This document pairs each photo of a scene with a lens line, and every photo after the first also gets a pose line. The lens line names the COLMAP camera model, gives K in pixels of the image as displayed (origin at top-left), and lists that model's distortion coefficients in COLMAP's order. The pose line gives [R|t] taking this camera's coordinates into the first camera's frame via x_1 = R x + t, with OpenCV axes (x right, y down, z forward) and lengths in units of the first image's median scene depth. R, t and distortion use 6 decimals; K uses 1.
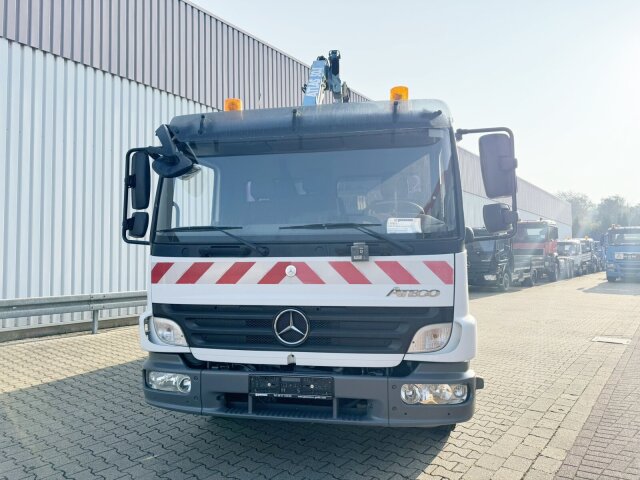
lens RADIAL K [[480.6, 0, 320.0], [0, 480.6, 240.0], [0, 0, 1]] dist [0.101761, -0.001209]
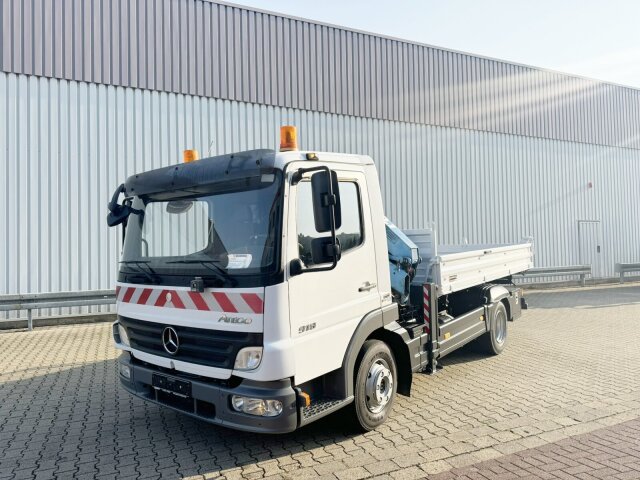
lens RADIAL K [[443.8, 0, 320.0], [0, 443.8, 240.0], [0, 0, 1]] dist [0.038315, 0.000190]
pose [[0.892296, -0.030943, -0.450390, 0.850112], [0.049599, 0.998328, 0.029676, -0.104604], [0.448718, -0.048818, 0.892339, 0.125421]]
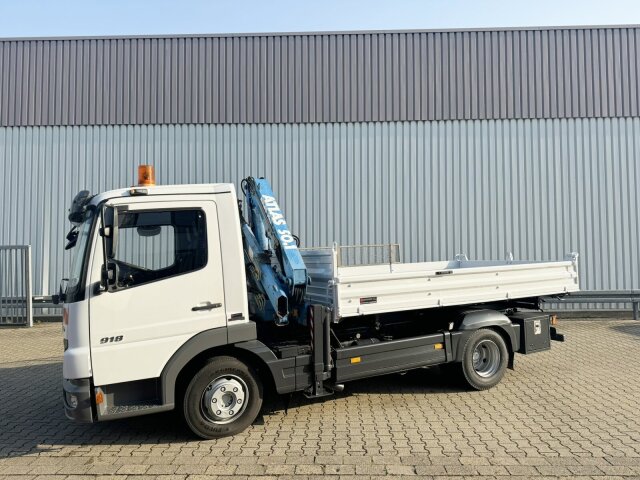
lens RADIAL K [[440.6, 0, 320.9], [0, 440.6, 246.8], [0, 0, 1]] dist [0.038197, -0.002303]
pose [[0.595437, -0.032163, -0.802758, 1.777668], [0.062740, 0.998008, 0.006551, -0.096915], [0.800948, -0.054266, 0.596269, 0.835590]]
